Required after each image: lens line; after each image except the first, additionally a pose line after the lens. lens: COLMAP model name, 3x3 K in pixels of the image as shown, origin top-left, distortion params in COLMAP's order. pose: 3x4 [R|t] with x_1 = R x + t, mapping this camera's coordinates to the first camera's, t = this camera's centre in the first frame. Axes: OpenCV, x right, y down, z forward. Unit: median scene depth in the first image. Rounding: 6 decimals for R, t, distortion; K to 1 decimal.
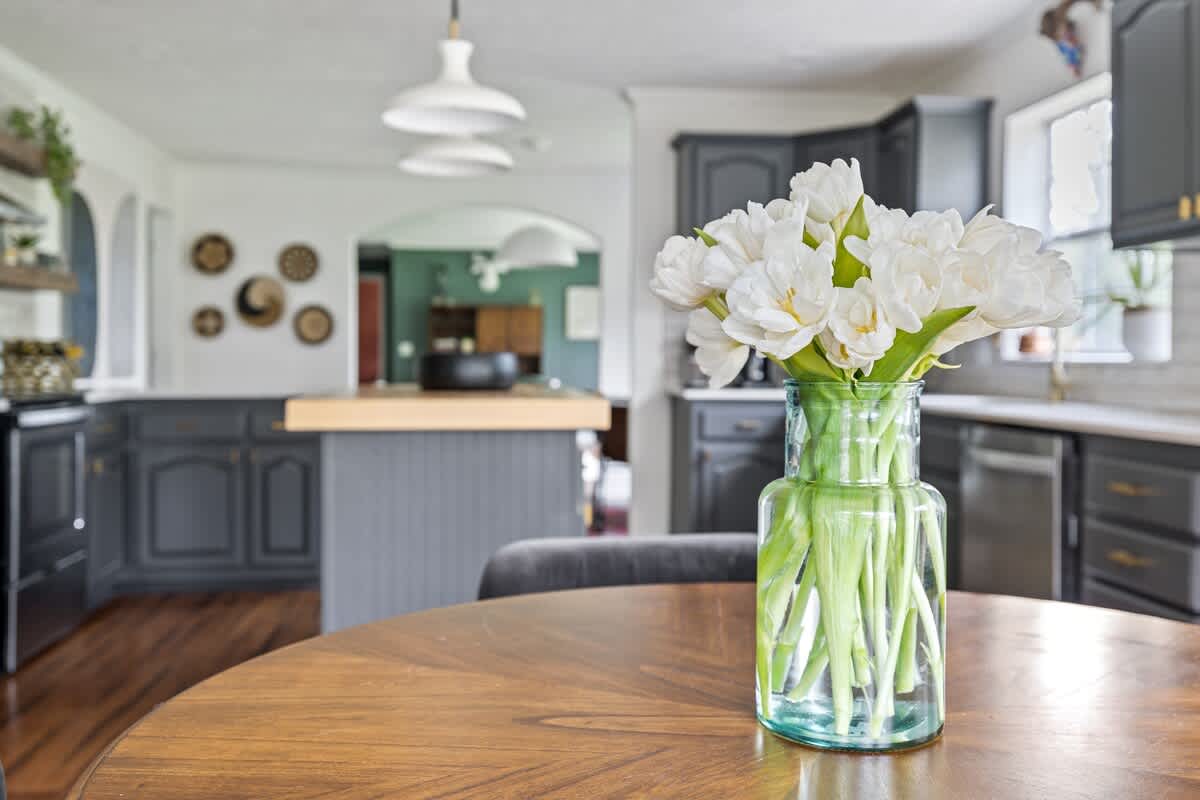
lens RADIAL K [[1133.9, 0, 599.9], [0, 1133.9, 387.2], [0, 0, 1]] dist [0.009604, -0.009150]
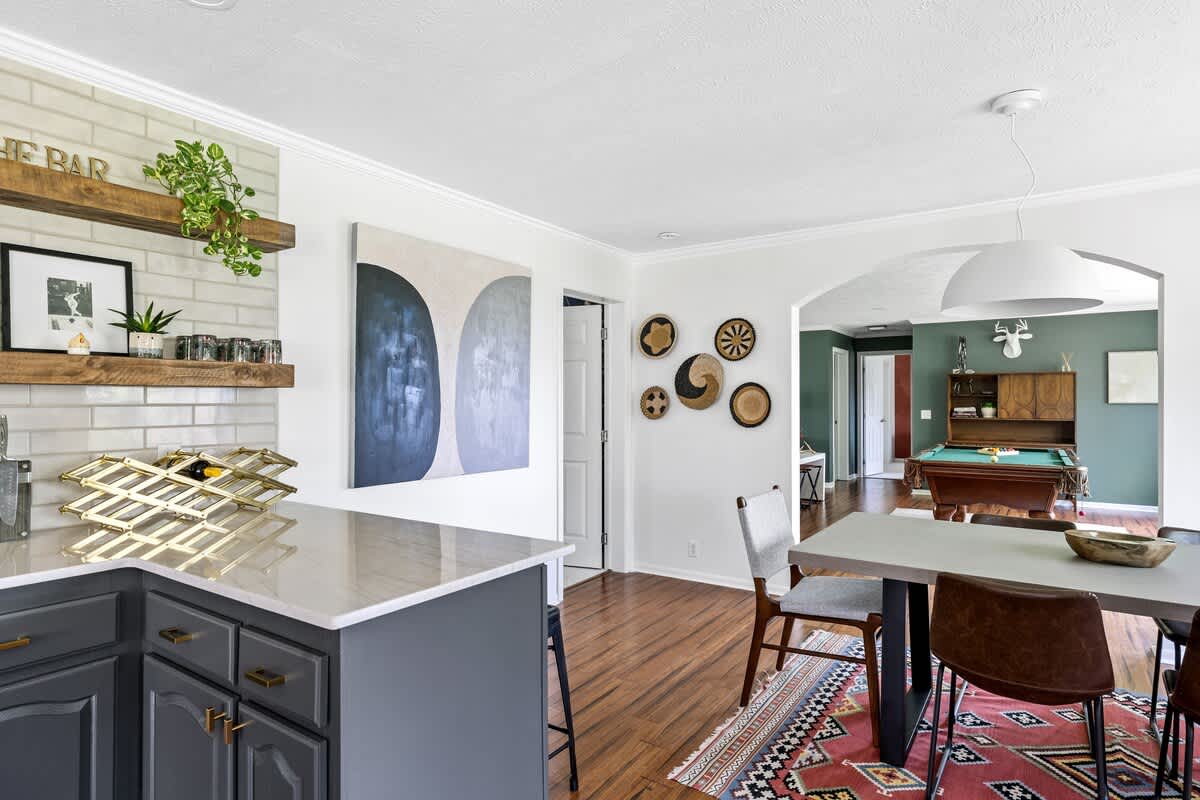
lens RADIAL K [[639.7, 0, 608.4], [0, 639.7, 394.7], [0, 0, 1]] dist [0.001371, 0.001033]
pose [[0.761072, -0.006297, -0.648637, -0.002524], [-0.018496, 0.999336, -0.031405, -0.028816], [0.648404, 0.035898, 0.760449, 0.340231]]
